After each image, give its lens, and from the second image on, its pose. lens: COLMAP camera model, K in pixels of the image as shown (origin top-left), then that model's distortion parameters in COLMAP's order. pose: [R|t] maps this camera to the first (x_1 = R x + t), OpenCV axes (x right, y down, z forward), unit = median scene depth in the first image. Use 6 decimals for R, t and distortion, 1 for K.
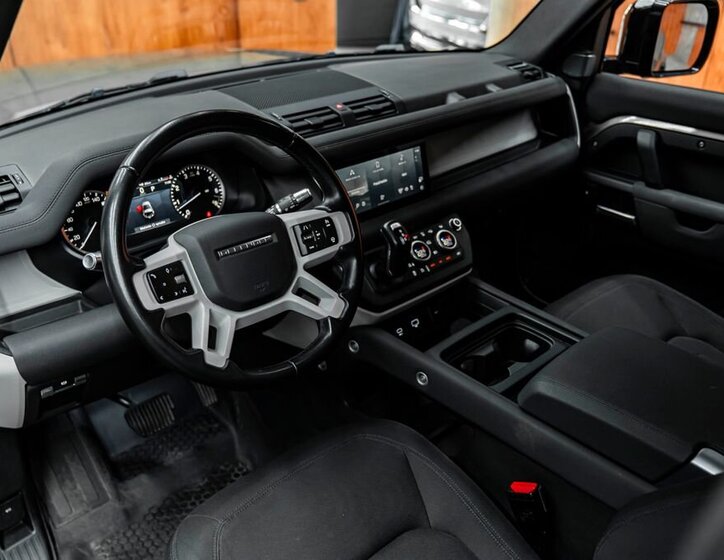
lens RADIAL K [[699.6, 0, 362.0], [0, 699.6, 280.0], [0, 0, 1]] dist [-0.008295, -0.010326]
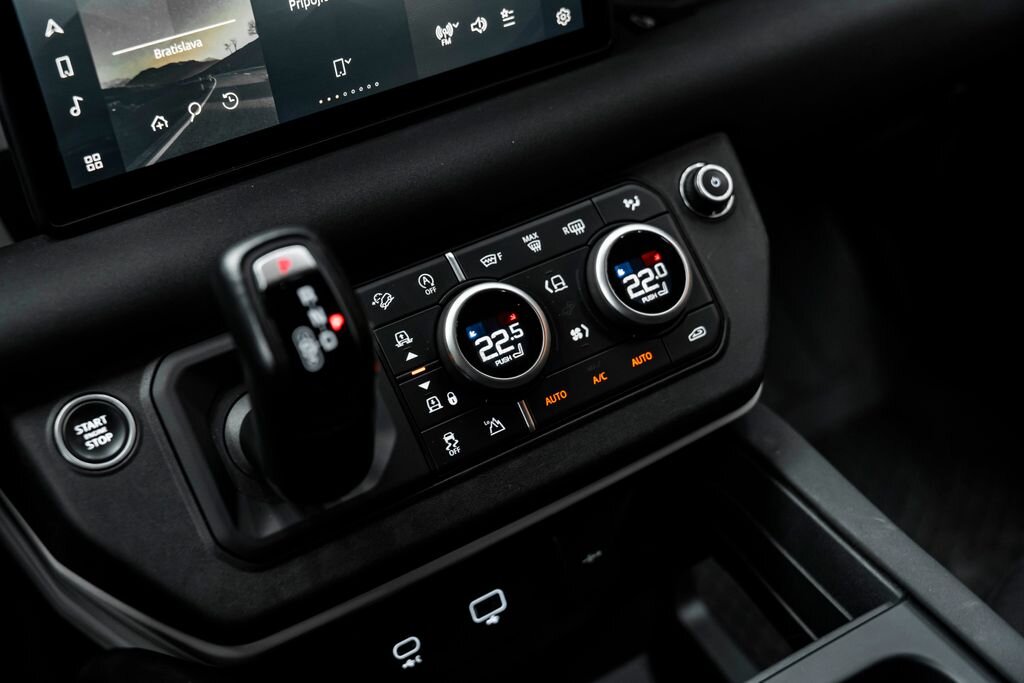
lens RADIAL K [[1402.0, 0, 515.6], [0, 1402.0, 351.4], [0, 0, 1]] dist [-0.007463, 0.106012]
pose [[0.986172, 0.086083, -0.141614, 0.159535], [-0.058097, 0.979860, 0.191050, -0.125885], [0.155207, -0.180180, 0.971311, 0.615262]]
